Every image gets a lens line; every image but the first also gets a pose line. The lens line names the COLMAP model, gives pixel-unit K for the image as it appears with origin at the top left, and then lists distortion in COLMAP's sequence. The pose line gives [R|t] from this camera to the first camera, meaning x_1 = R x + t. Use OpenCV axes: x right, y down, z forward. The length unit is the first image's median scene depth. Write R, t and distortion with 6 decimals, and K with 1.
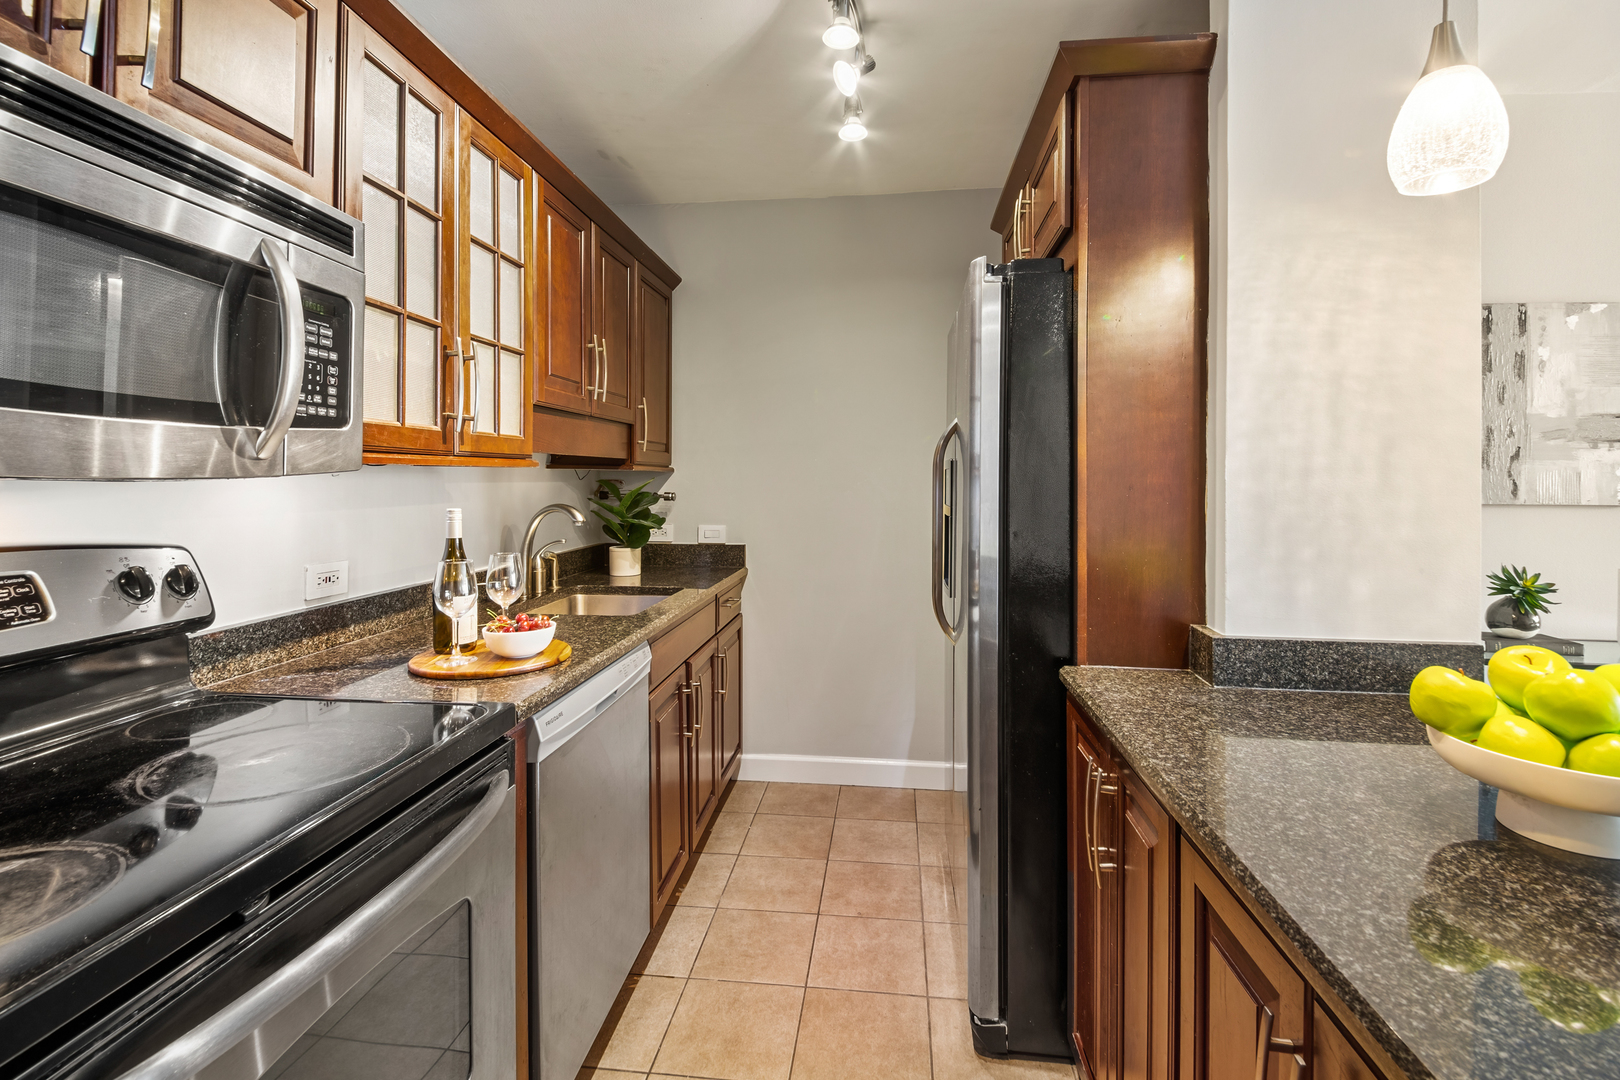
lens RADIAL K [[739.9, 0, 838.2], [0, 739.9, 480.1], [0, 0, 1]] dist [0.015098, -0.011592]
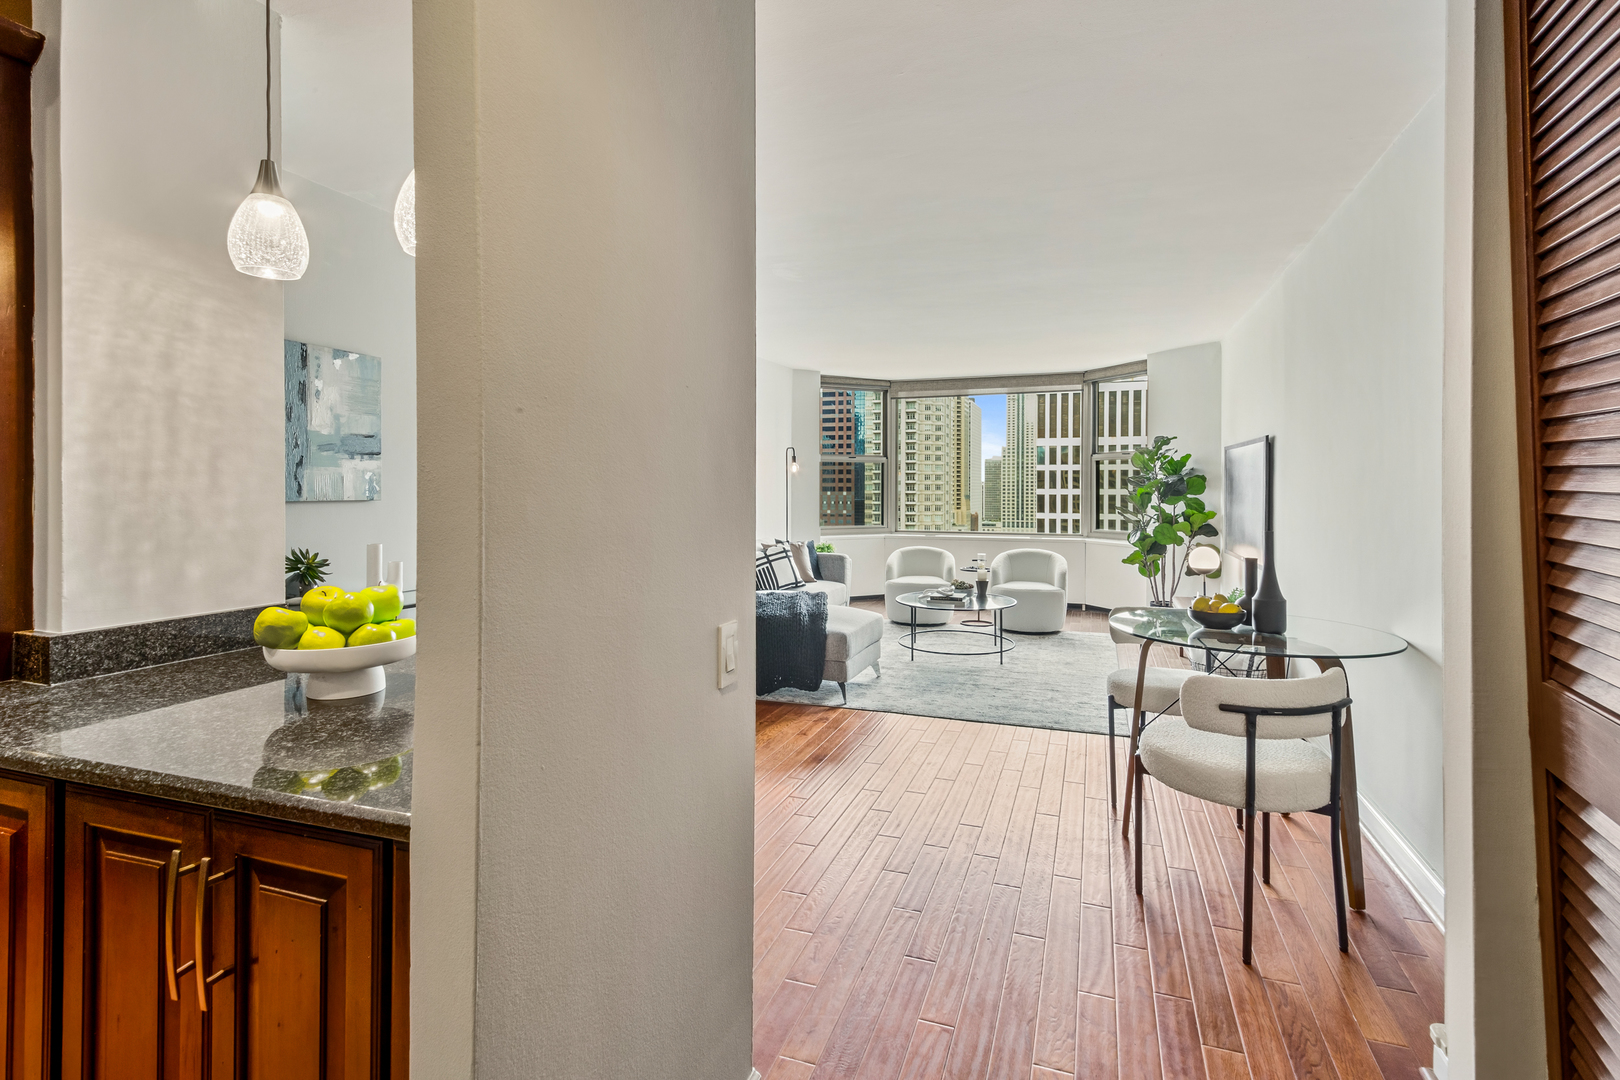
lens RADIAL K [[739.9, 0, 806.3], [0, 739.9, 493.0], [0, 0, 1]] dist [0.015098, -0.011592]
pose [[0.221932, -0.013227, 0.974972, -0.246214], [-0.001996, 0.999900, 0.014019, -0.000934], [-0.975060, -0.005057, 0.221883, -0.227873]]
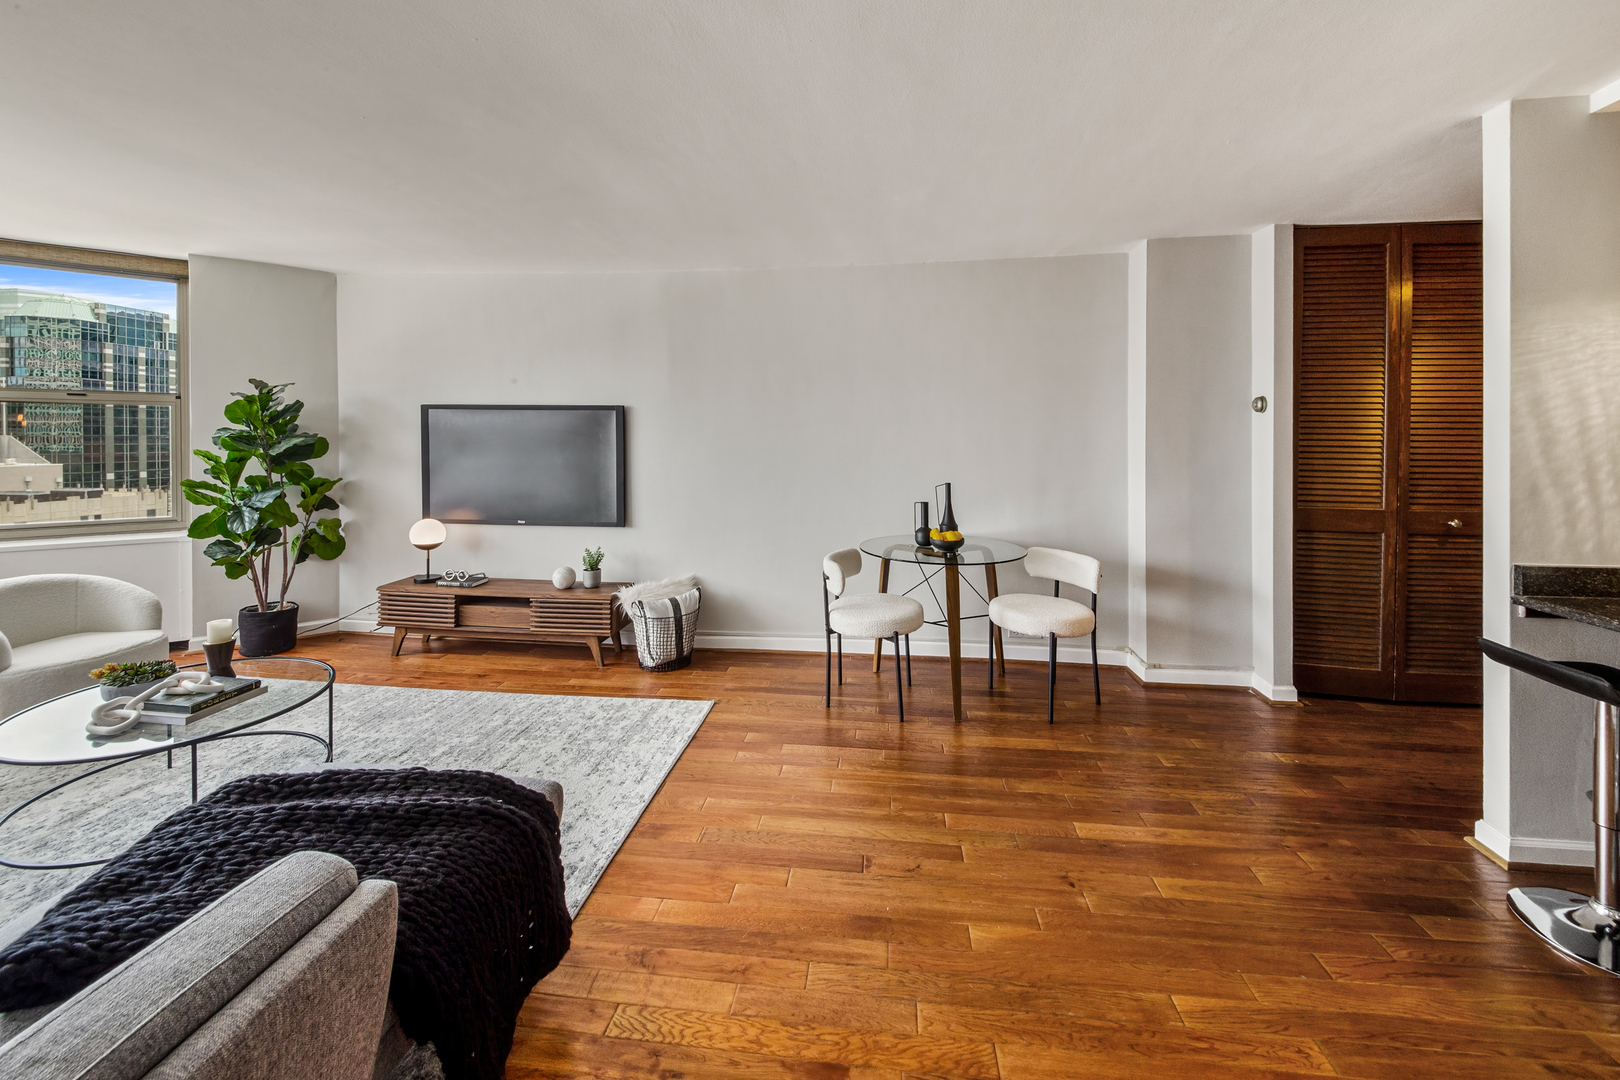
lens RADIAL K [[660.1, 0, 785.5], [0, 660.1, 439.5], [0, 0, 1]] dist [0.009251, -0.001856]
pose [[-0.999921, -0.006199, 0.010946, 2.589669], [-0.006106, 0.999945, 0.008476, -0.068127], [-0.010998, 0.008409, -0.999904, 1.758623]]
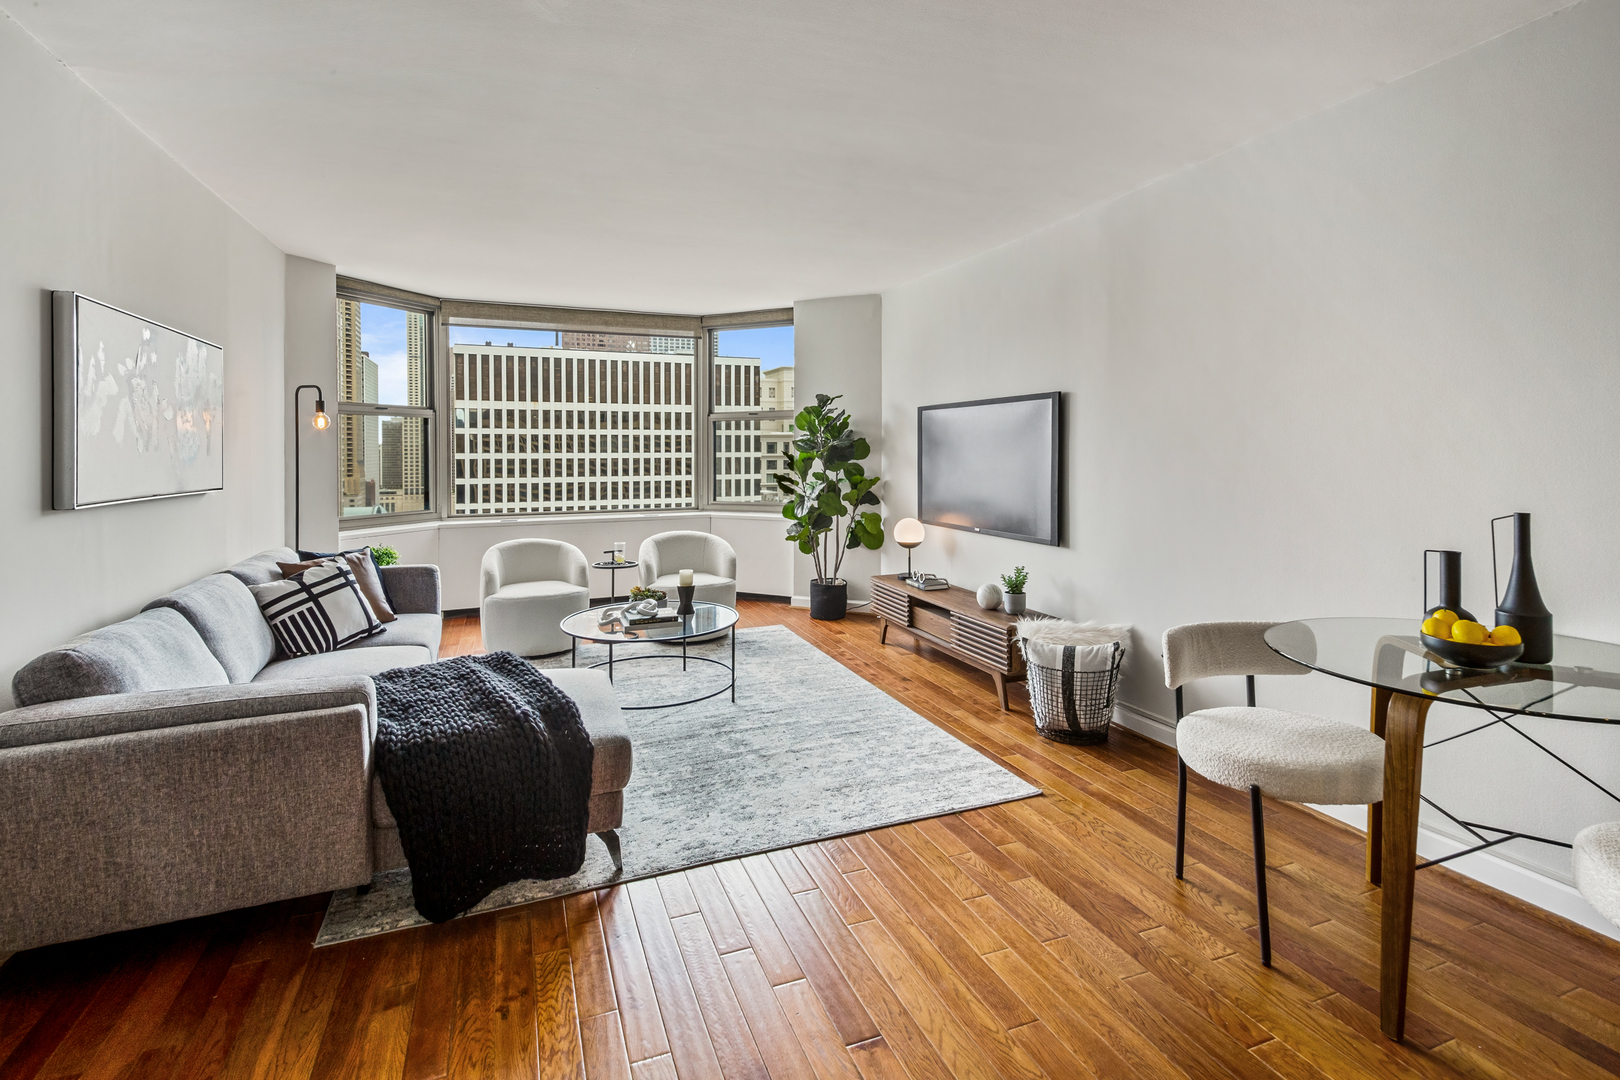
lens RADIAL K [[739.9, 0, 781.1], [0, 739.9, 458.1], [0, 0, 1]] dist [0.015098, -0.011592]
pose [[-0.486833, -0.012767, 0.873402, 1.431788], [-0.001751, 0.999905, 0.013640, 0.005602], [-0.873493, 0.005111, -0.486809, 0.915187]]
